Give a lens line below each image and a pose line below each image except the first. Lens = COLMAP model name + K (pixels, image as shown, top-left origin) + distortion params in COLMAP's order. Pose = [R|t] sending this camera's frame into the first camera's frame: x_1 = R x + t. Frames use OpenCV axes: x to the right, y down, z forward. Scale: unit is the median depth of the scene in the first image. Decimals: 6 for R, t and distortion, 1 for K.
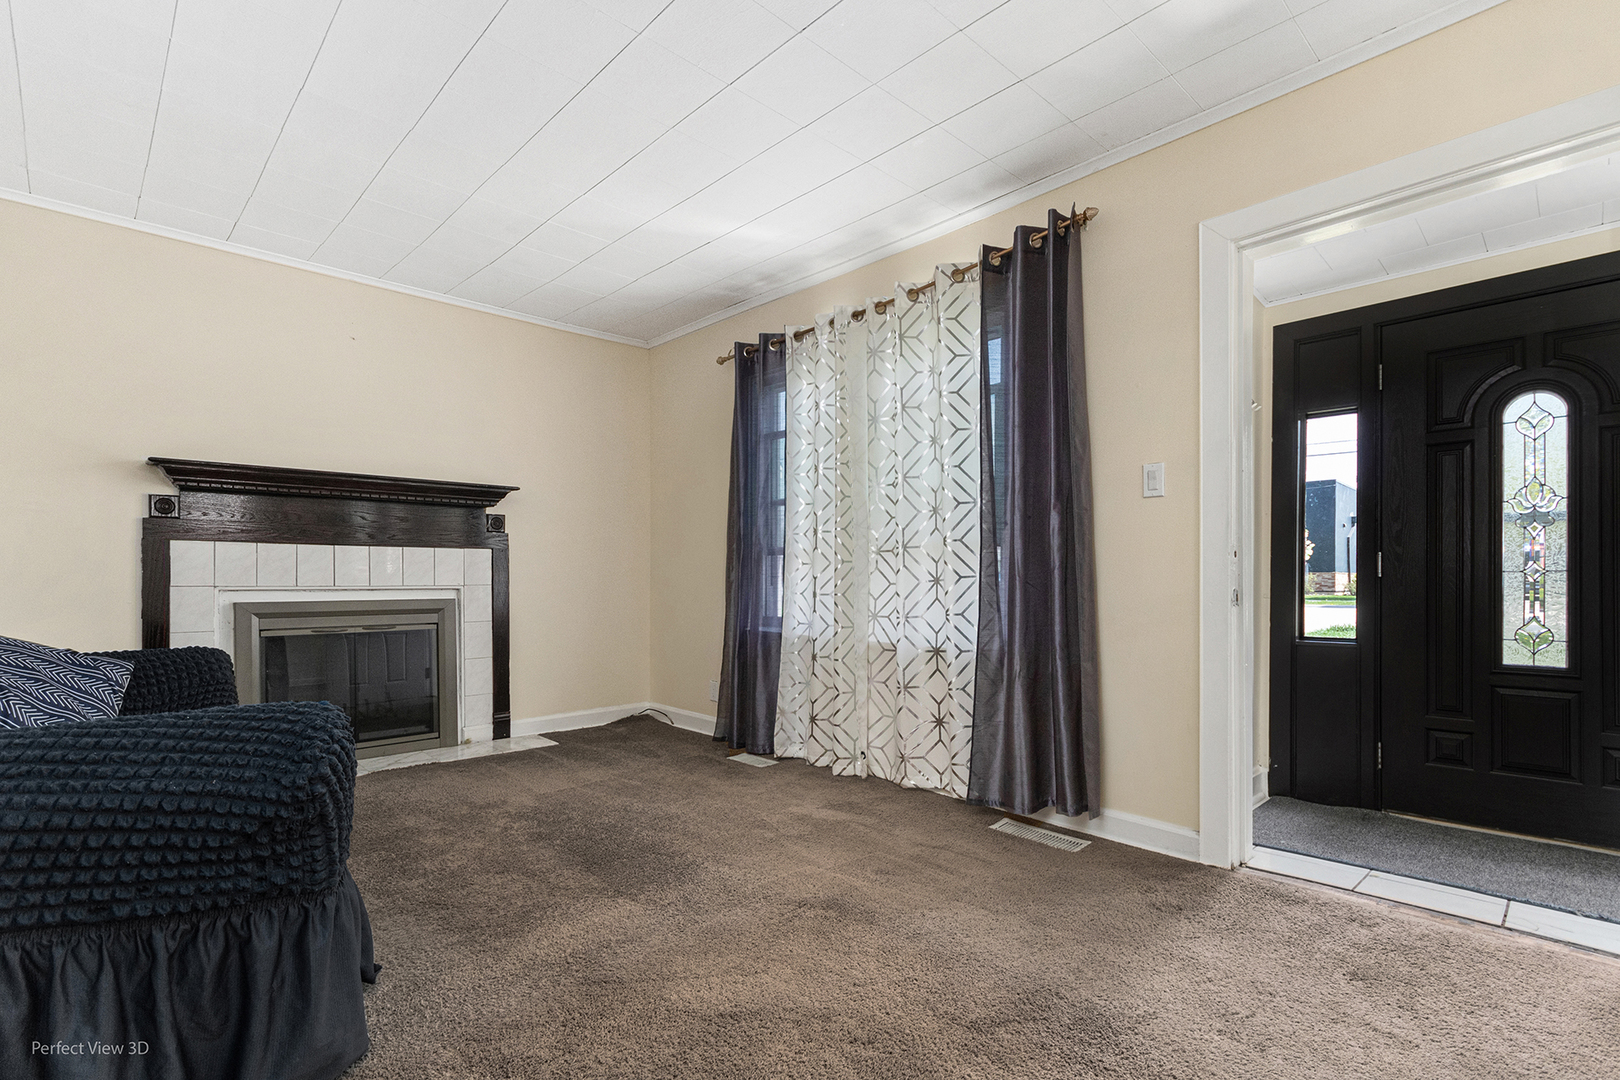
lens RADIAL K [[750.2, 0, 798.8], [0, 750.2, 578.0], [0, 0, 1]] dist [0.003943, -0.000205]
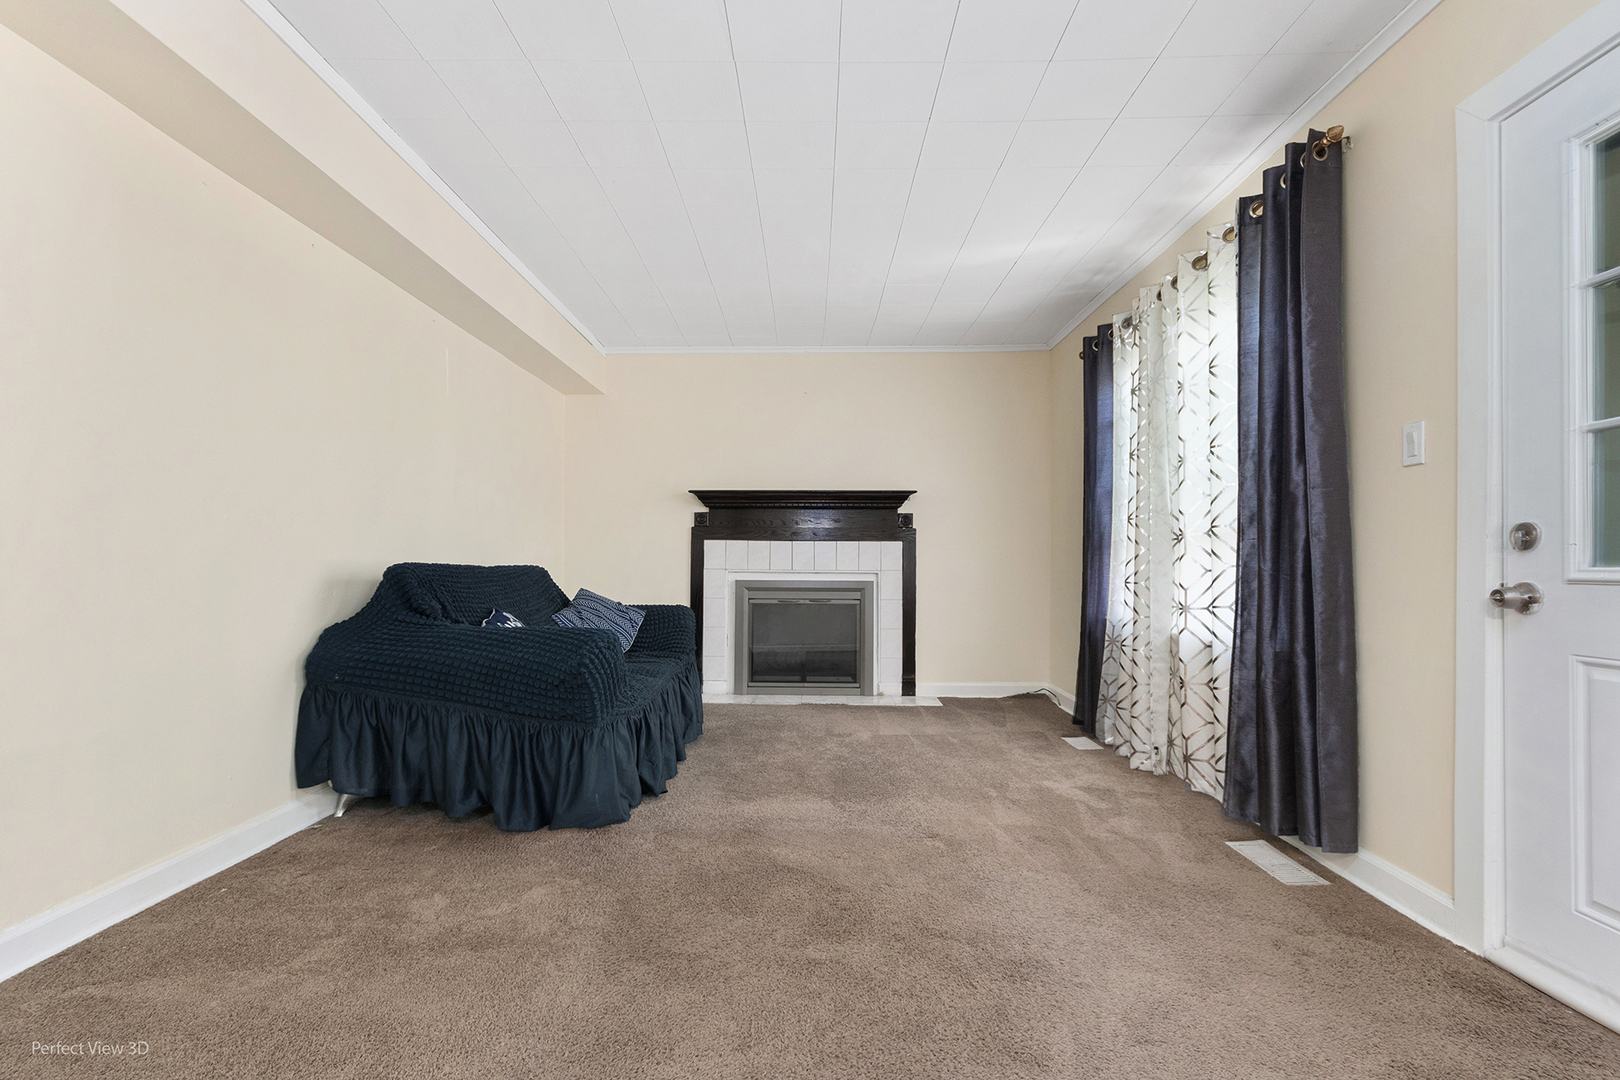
lens RADIAL K [[750.2, 0, 797.7], [0, 750.2, 558.5], [0, 0, 1]] dist [0.003943, -0.000205]
pose [[0.719939, -0.000939, -0.694036, 0.403952], [-0.006217, 0.999950, -0.007801, 0.000034], [0.694009, 0.009931, 0.719898, -0.013385]]
